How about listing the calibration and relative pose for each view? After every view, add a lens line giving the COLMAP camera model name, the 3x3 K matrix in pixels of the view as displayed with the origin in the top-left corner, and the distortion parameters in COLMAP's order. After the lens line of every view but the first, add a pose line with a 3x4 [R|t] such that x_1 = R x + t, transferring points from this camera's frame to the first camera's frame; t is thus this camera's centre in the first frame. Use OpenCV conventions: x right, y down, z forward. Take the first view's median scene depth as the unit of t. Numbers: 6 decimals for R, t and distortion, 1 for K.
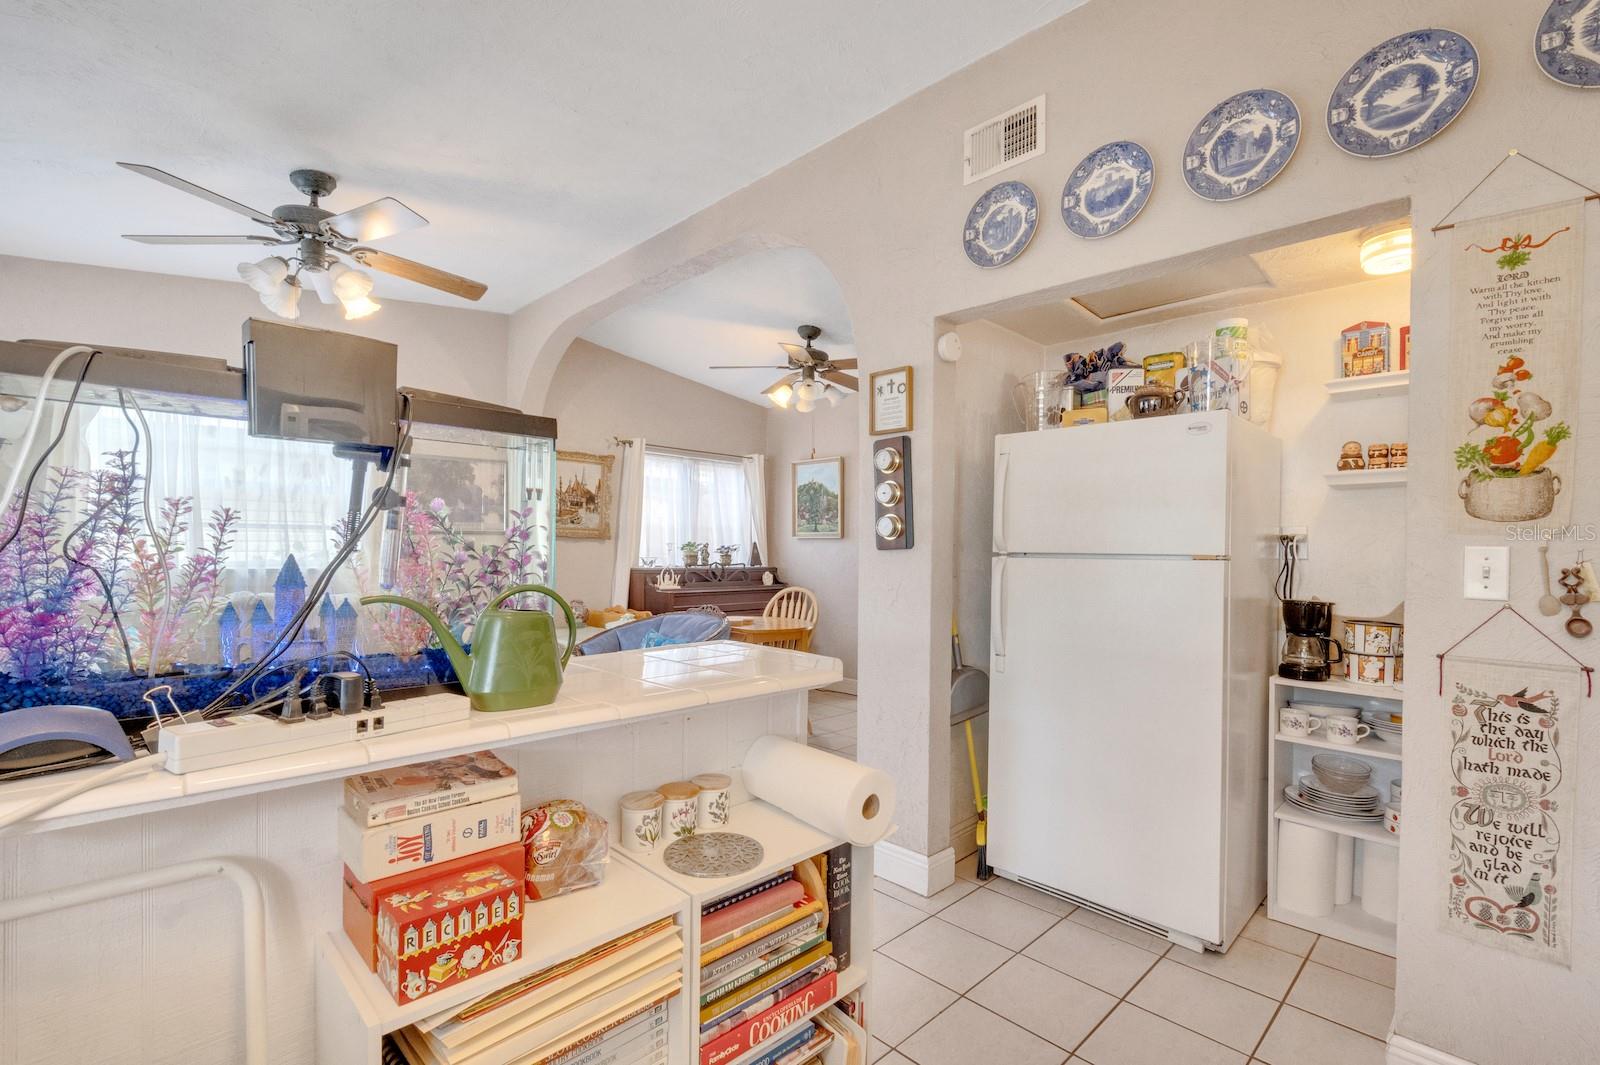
lens RADIAL K [[717.1, 0, 801.8], [0, 717.1, 550.0], [0, 0, 1]] dist [0.018316, -0.017066]
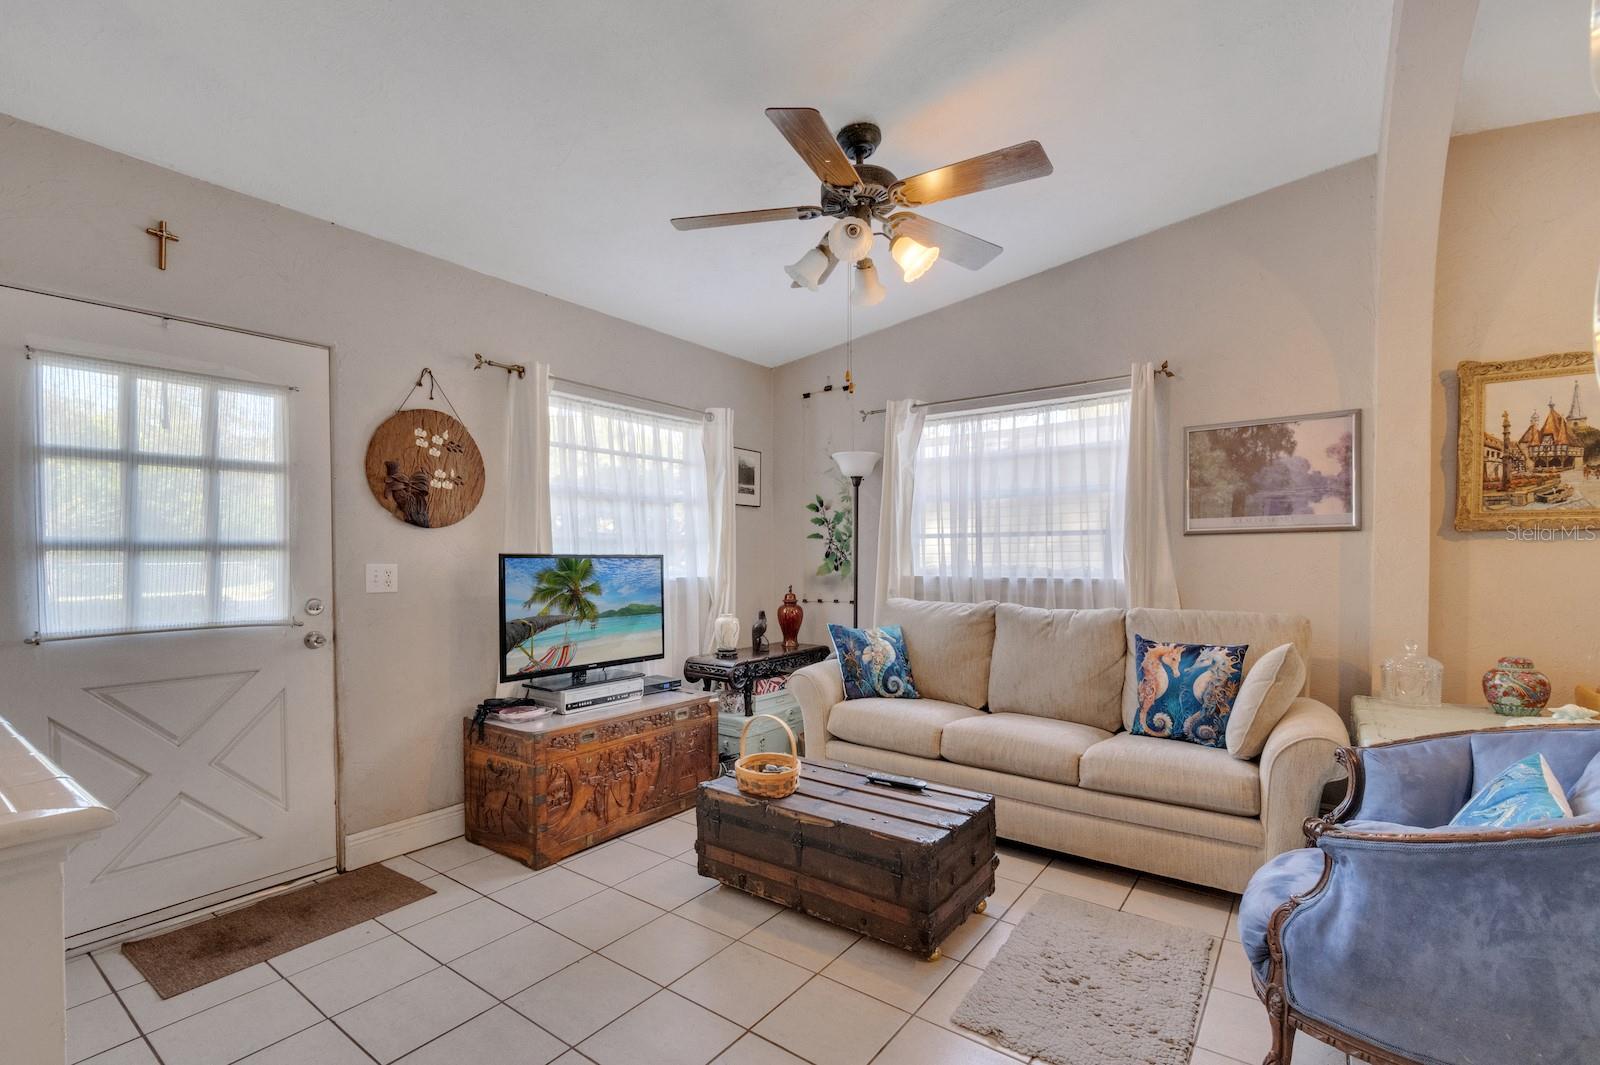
lens RADIAL K [[722.8, 0, 791.7], [0, 722.8, 560.2], [0, 0, 1]] dist [0.021631, -0.016430]
pose [[0.160838, -0.004265, -0.986972, 0.104488], [0.006075, 0.999976, -0.003331, 0.001575], [0.986962, -0.005460, 0.160861, 0.406370]]
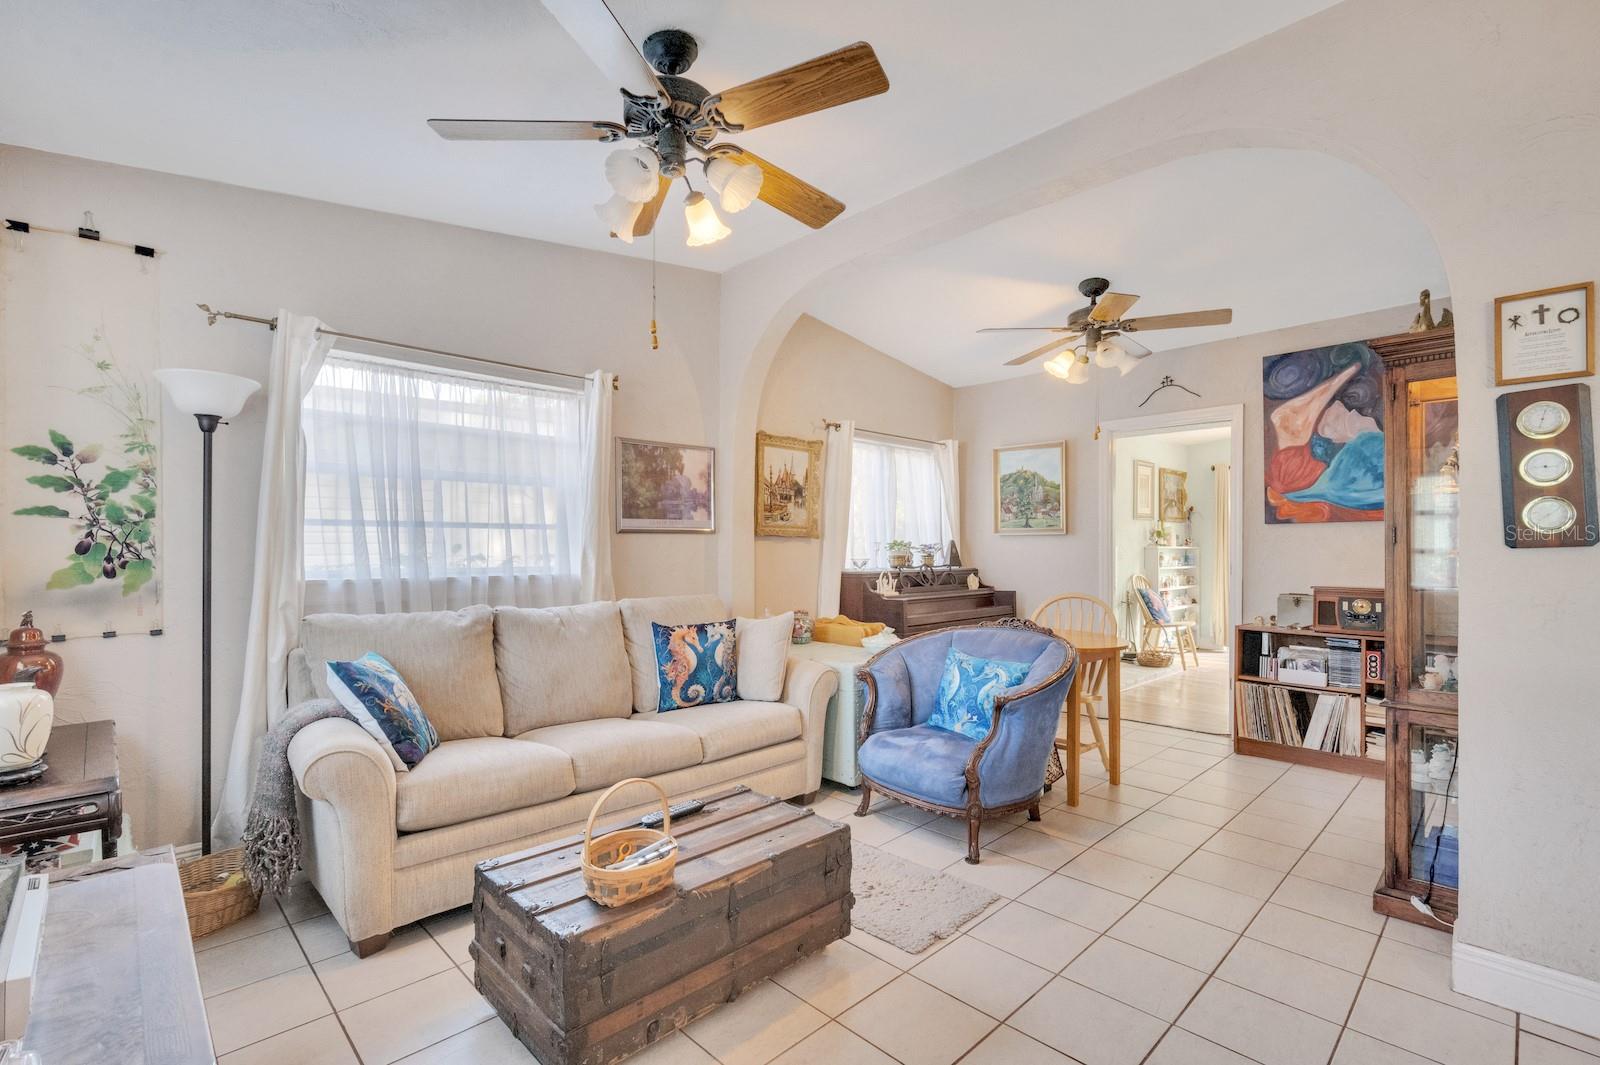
lens RADIAL K [[717.1, 0, 801.8], [0, 717.1, 550.0], [0, 0, 1]] dist [0.018316, -0.017066]
pose [[0.999948, -0.010129, -0.001123, -0.285975], [0.010131, 0.999947, 0.001687, -0.002646], [0.001106, -0.001698, 0.999998, 0.141270]]
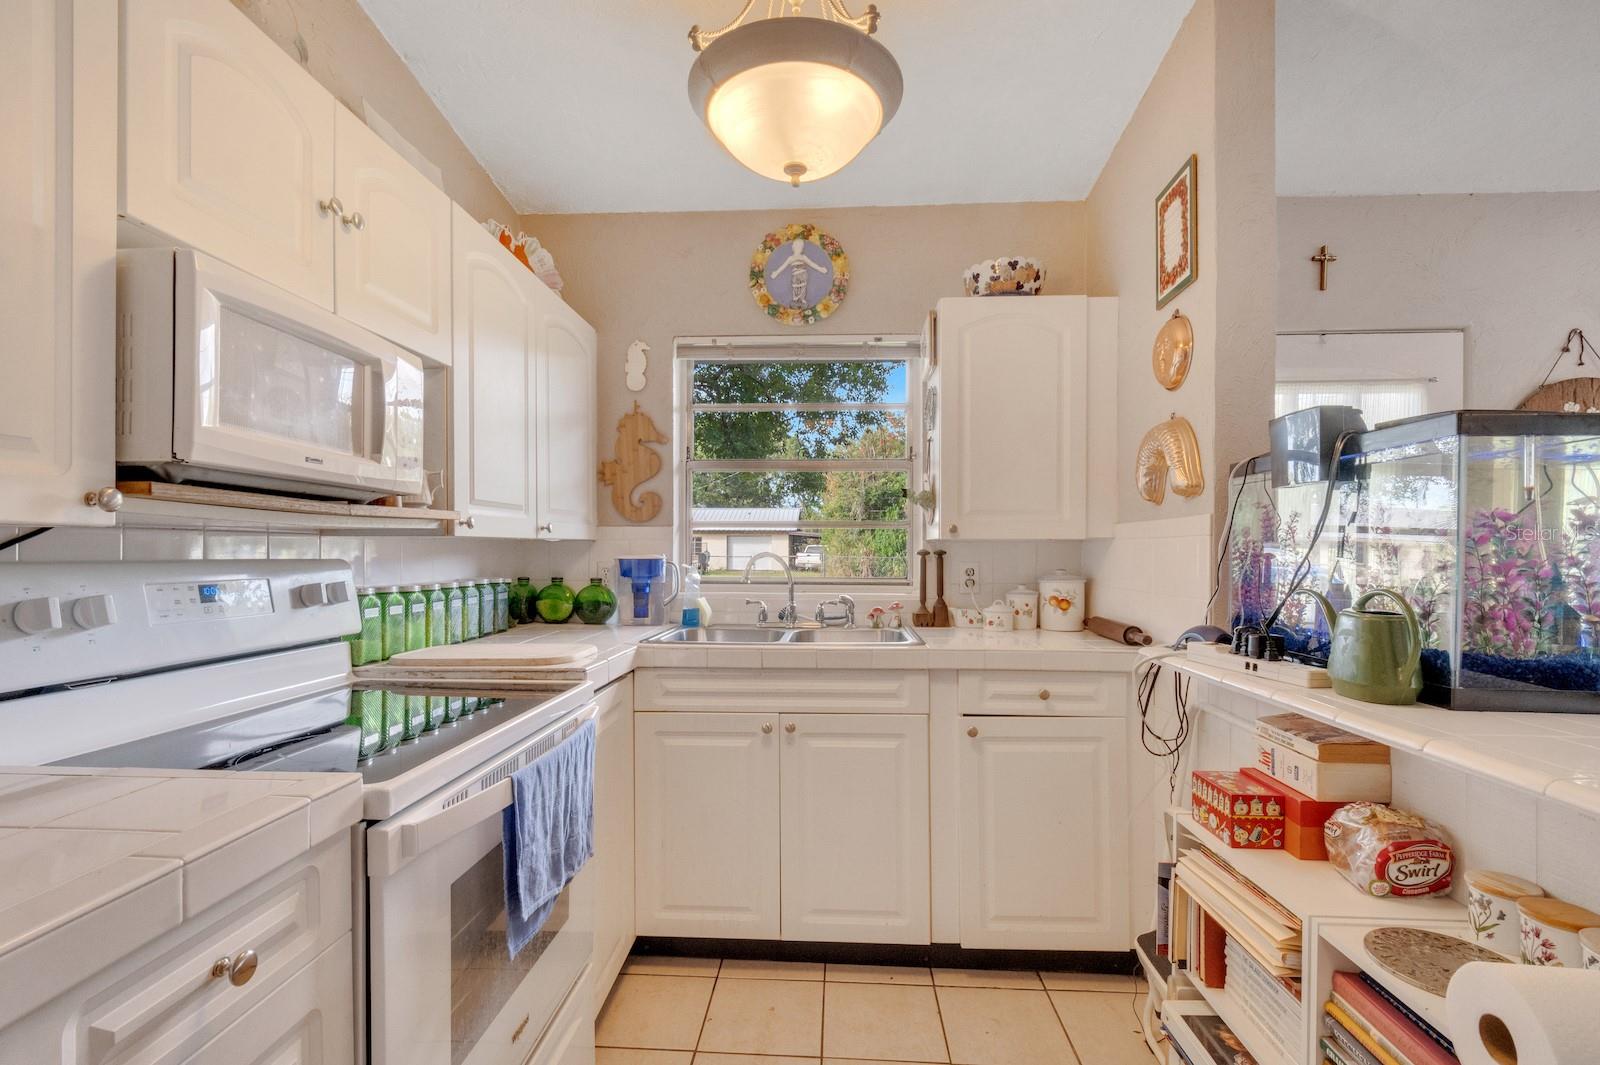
lens RADIAL K [[717.1, 0, 801.8], [0, 717.1, 550.0], [0, 0, 1]] dist [0.018316, -0.017066]
pose [[-0.740760, -0.015129, -0.671600, 0.180096], [-0.011792, 0.999885, -0.009517, 0.001879], [0.671667, 0.000870, -0.740853, 0.226271]]
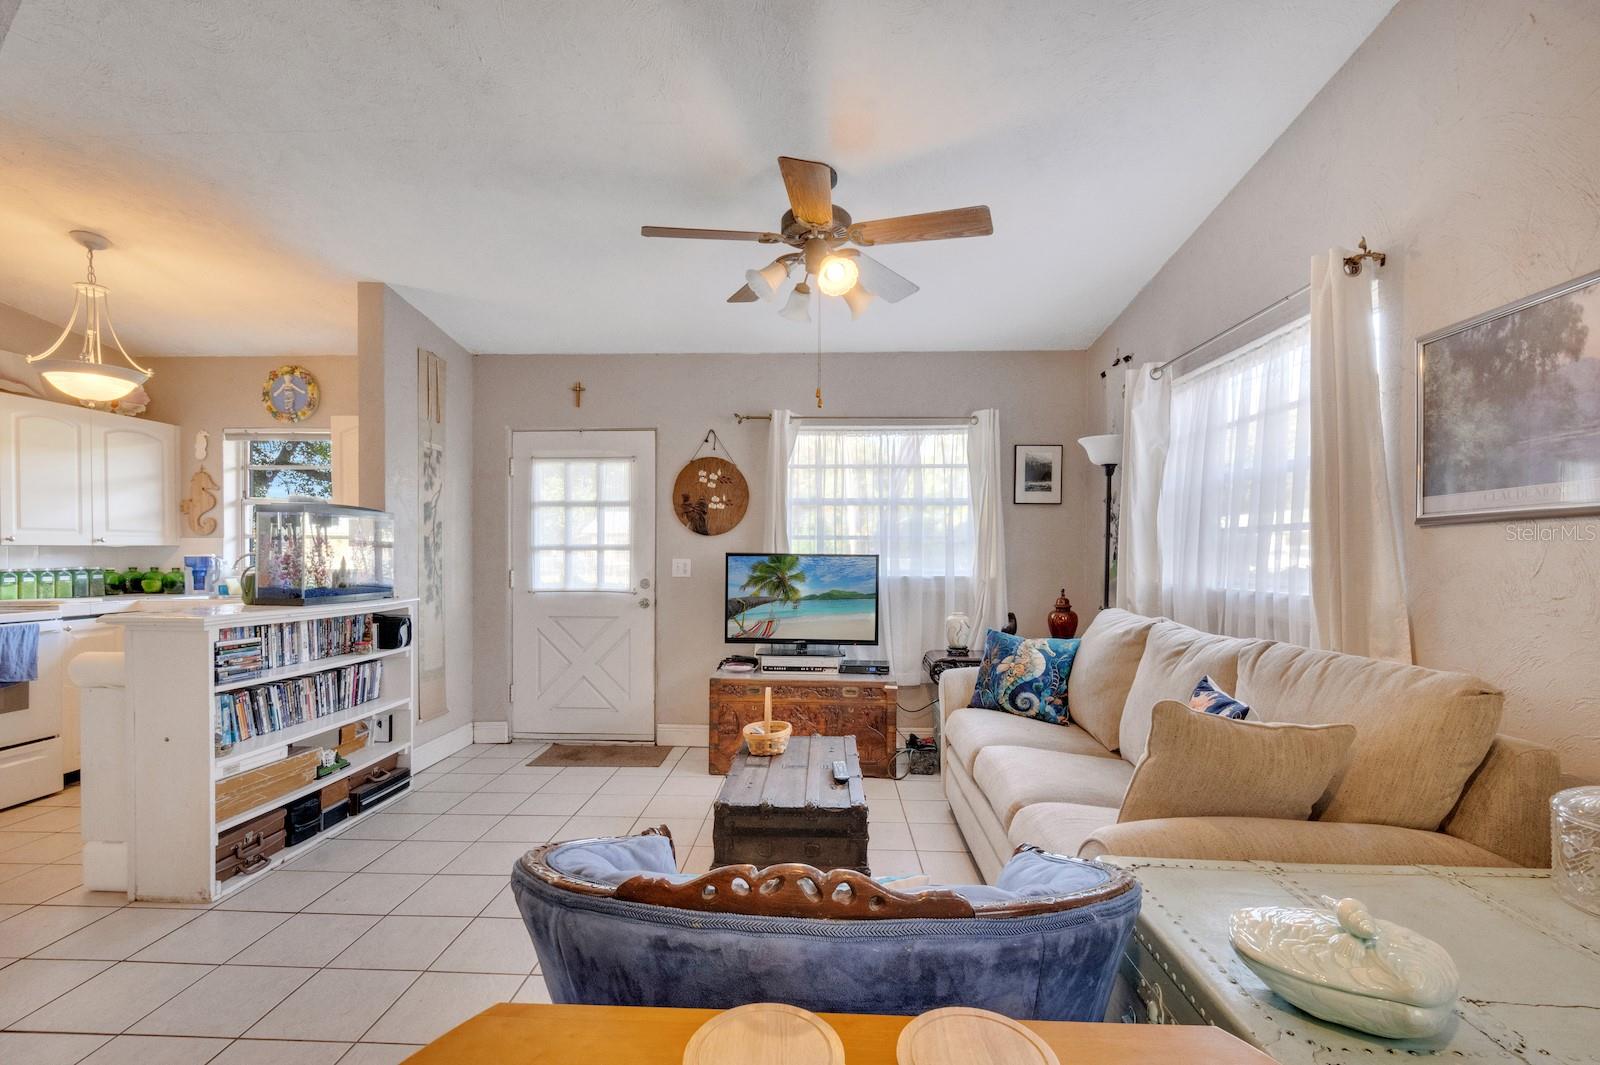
lens RADIAL K [[717.1, 0, 801.8], [0, 717.1, 550.0], [0, 0, 1]] dist [0.018316, -0.017066]
pose [[-0.724904, -0.017536, -0.688627, 0.004007], [-0.011205, 0.999844, -0.013666, 0.000427], [0.688759, -0.002191, -0.724987, 0.895543]]
